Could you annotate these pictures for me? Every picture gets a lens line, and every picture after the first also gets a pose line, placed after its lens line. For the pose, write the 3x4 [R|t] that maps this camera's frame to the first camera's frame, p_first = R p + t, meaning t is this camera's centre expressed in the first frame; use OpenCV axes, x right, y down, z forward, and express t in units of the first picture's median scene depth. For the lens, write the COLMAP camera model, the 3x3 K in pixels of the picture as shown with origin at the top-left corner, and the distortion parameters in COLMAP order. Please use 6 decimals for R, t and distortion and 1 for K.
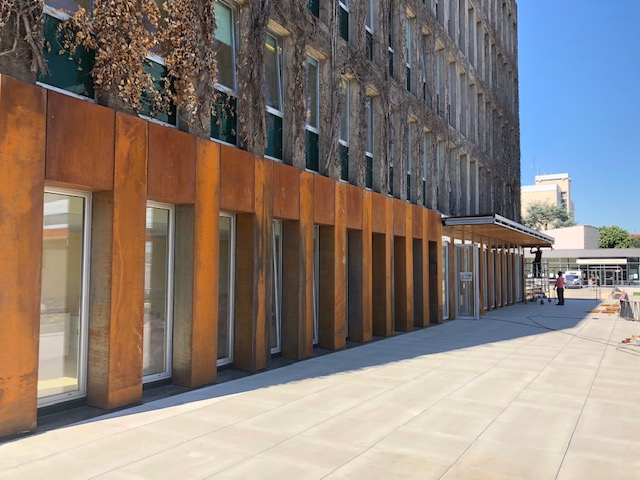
lens RADIAL K [[520.6, 0, 321.9], [0, 520.6, 240.8], [0, 0, 1]] dist [0.014759, 0.016906]
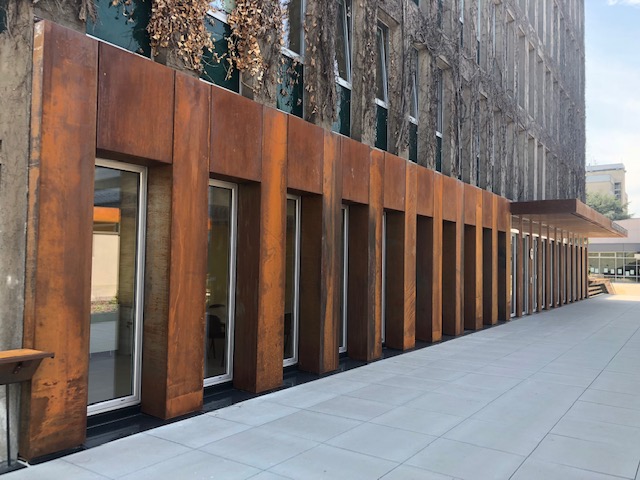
lens RADIAL K [[520.6, 0, 318.2], [0, 520.6, 240.2], [0, 0, 1]] dist [0.014759, 0.016906]
pose [[0.996814, 0.009587, -0.079185, -0.057951], [-0.008400, 0.999847, 0.015311, 0.008041], [0.079319, -0.014597, 0.996742, 0.104382]]
